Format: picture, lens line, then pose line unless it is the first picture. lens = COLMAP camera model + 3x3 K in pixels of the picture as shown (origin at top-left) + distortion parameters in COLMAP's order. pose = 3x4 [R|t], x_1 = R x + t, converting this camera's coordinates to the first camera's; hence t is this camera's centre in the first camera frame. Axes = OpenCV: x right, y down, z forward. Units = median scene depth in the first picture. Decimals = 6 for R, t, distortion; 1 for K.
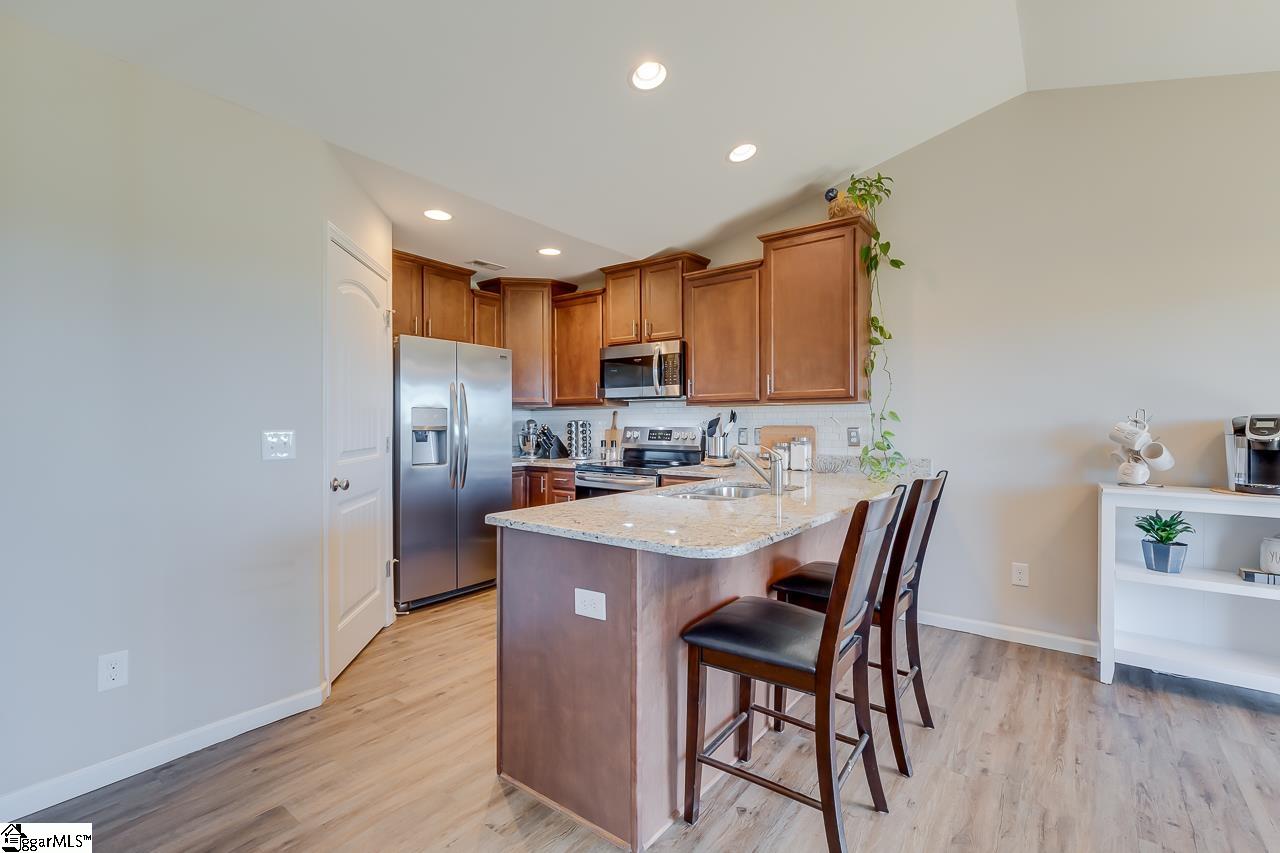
lens RADIAL K [[571.4, 0, 646.8], [0, 571.4, 424.0], [0, 0, 1]] dist [0.004815, -0.000621]
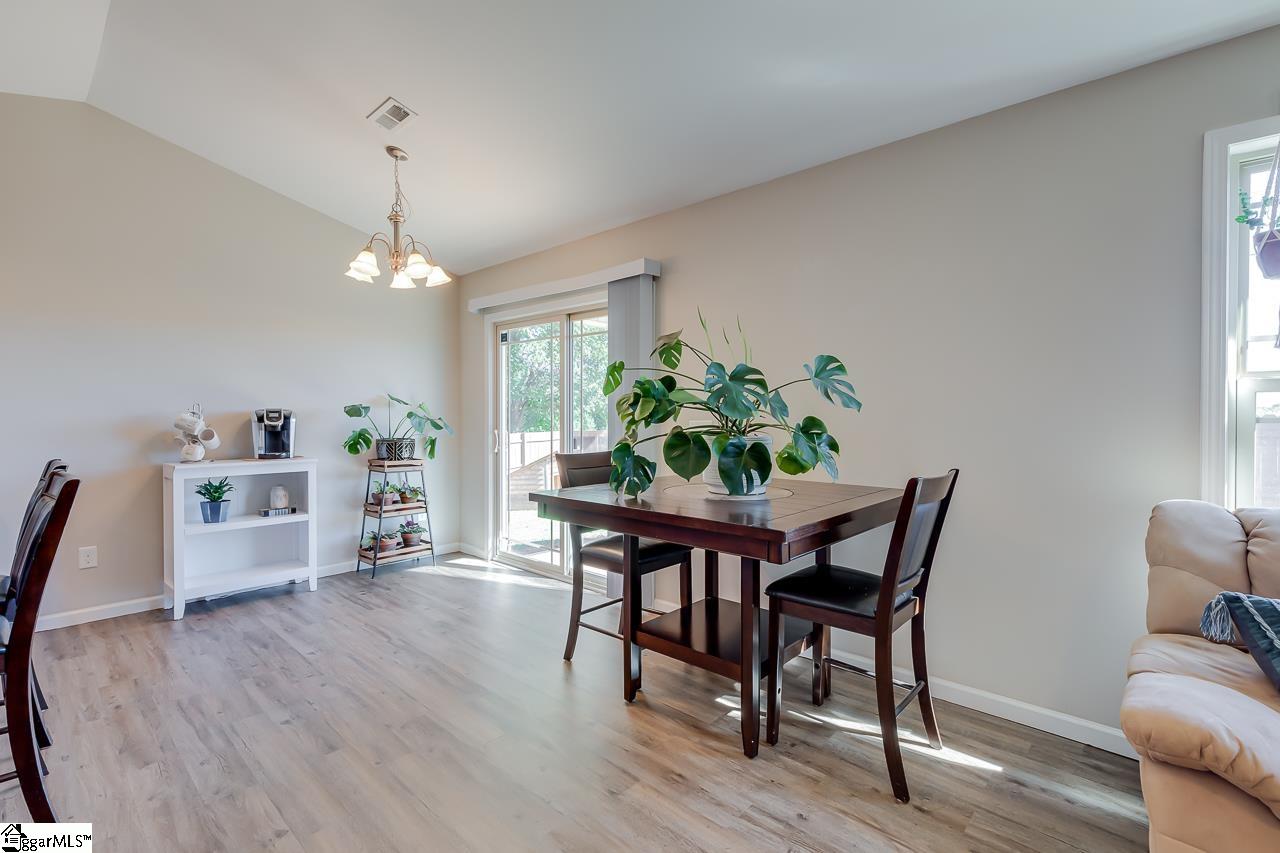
lens RADIAL K [[577.6, 0, 640.0], [0, 577.6, 426.5], [0, 0, 1]] dist [0.000314, -0.000006]
pose [[0.103133, -0.020451, 0.994457, -0.301975], [0.005930, 0.999783, 0.019945, 0.005328], [-0.994650, 0.003840, 0.103232, -0.126413]]
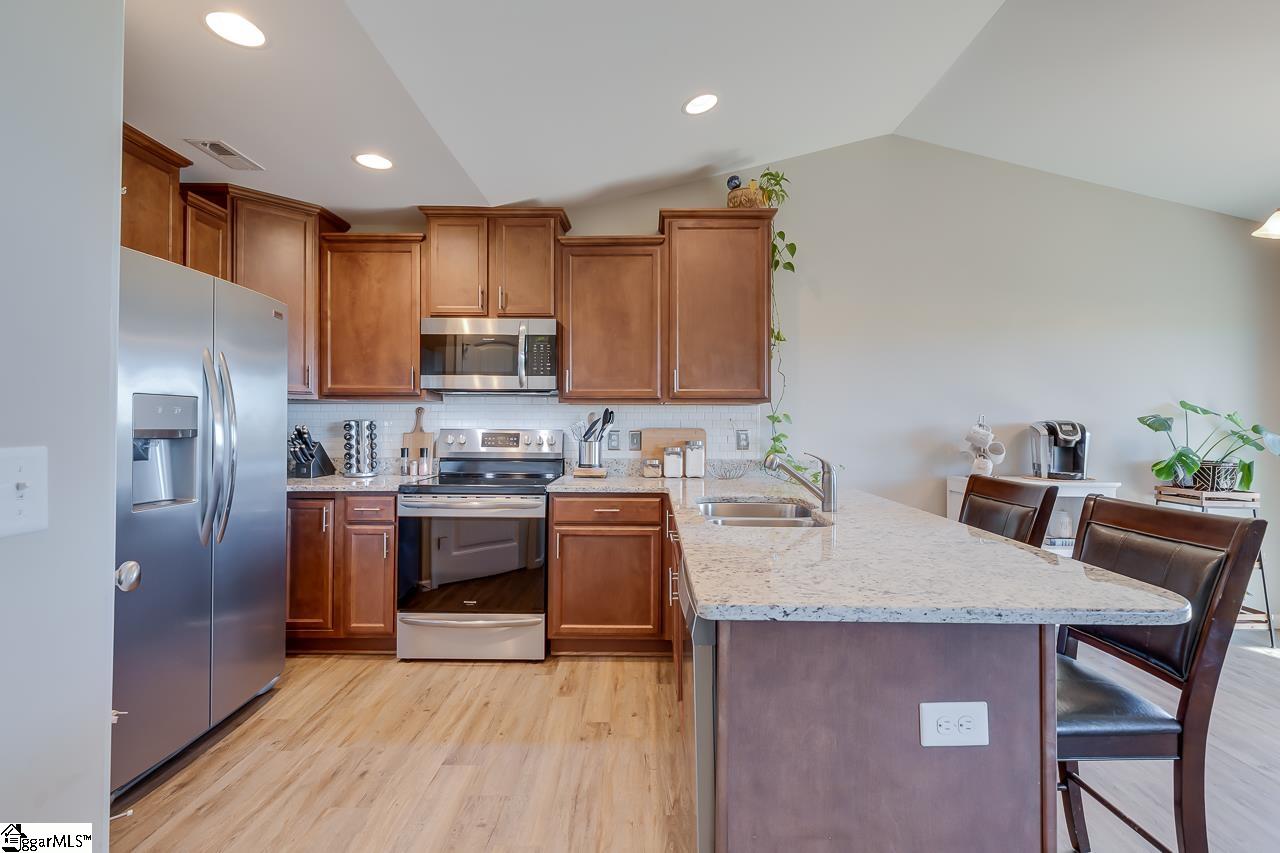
lens RADIAL K [[573.4, 0, 638.8], [0, 573.4, 416.7], [0, 0, 1]] dist [0.008603, -0.000063]
pose [[0.806607, 0.011772, 0.590971, -0.400665], [-0.003332, 0.999876, -0.015369, -0.000885], [-0.591079, 0.010428, 0.806547, 0.378287]]
